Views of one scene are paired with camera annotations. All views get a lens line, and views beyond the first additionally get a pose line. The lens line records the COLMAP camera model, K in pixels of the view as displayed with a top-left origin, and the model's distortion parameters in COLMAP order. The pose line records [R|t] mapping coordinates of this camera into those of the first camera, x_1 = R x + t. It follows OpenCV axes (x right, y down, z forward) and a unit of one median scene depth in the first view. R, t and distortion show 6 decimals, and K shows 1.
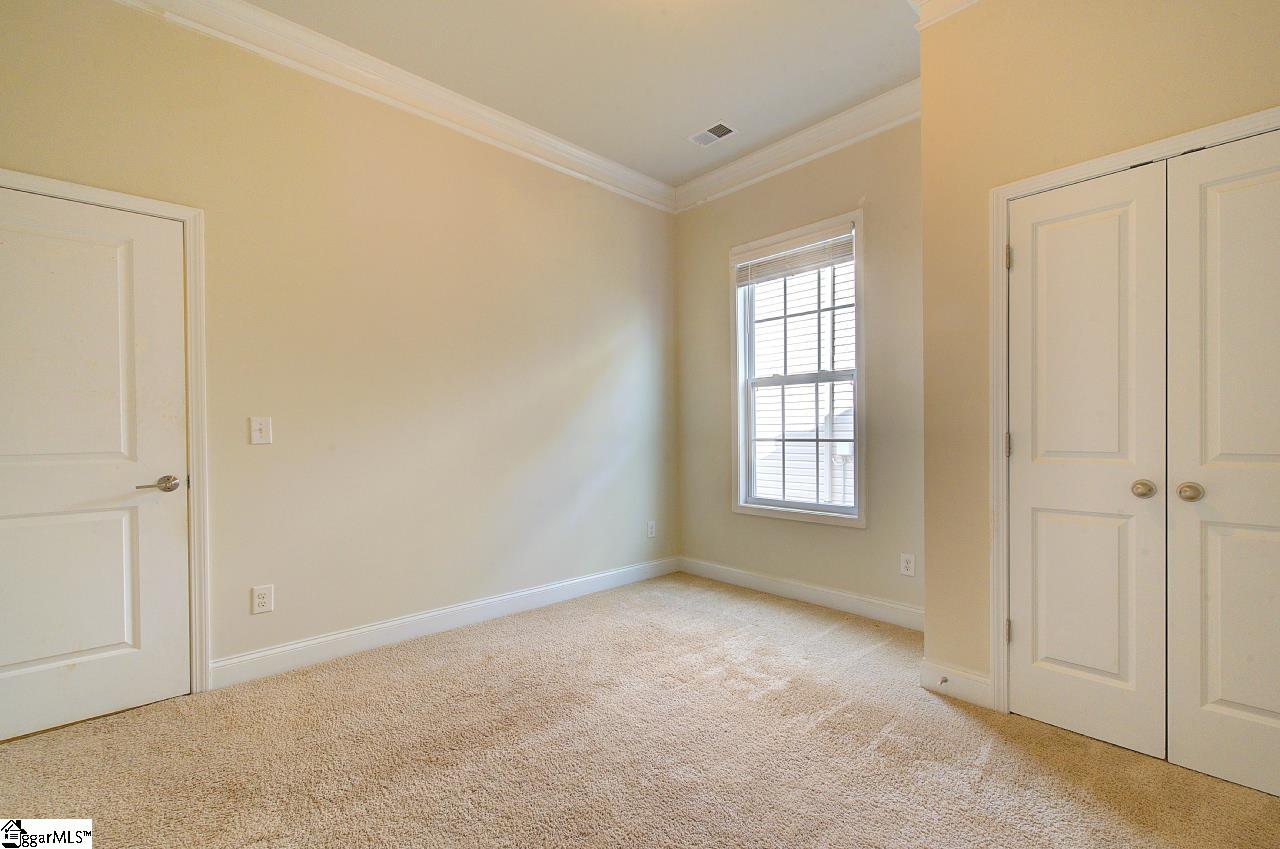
lens RADIAL K [[553.2, 0, 654.9], [0, 553.2, 437.6], [0, 0, 1]] dist [0.001827, 0.000117]
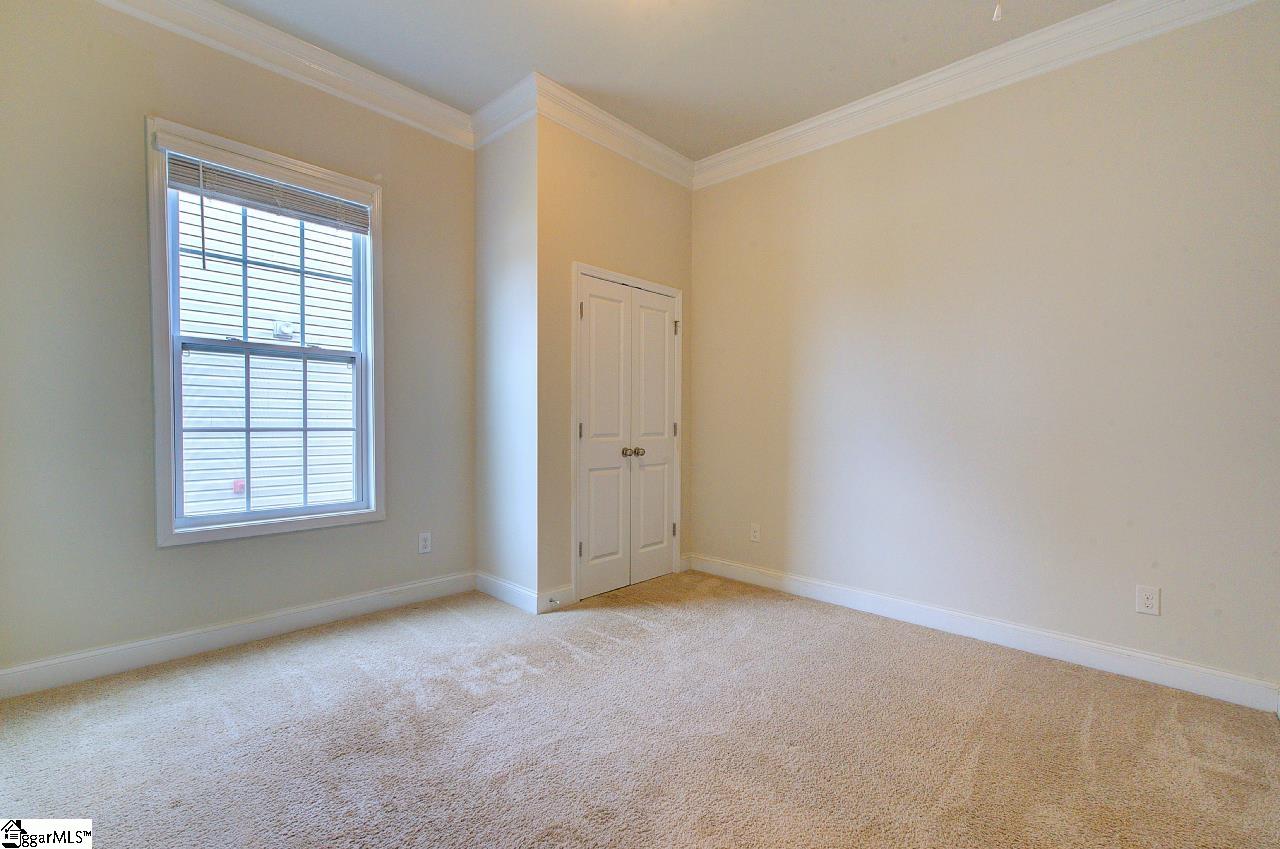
lens RADIAL K [[553.2, 0, 654.9], [0, 553.2, 437.6], [0, 0, 1]] dist [0.001827, 0.000117]
pose [[-0.062131, -0.025741, 0.997736, -0.586103], [0.000122, 0.999667, 0.025799, -0.004566], [-0.998068, 0.001724, -0.062107, 0.557316]]
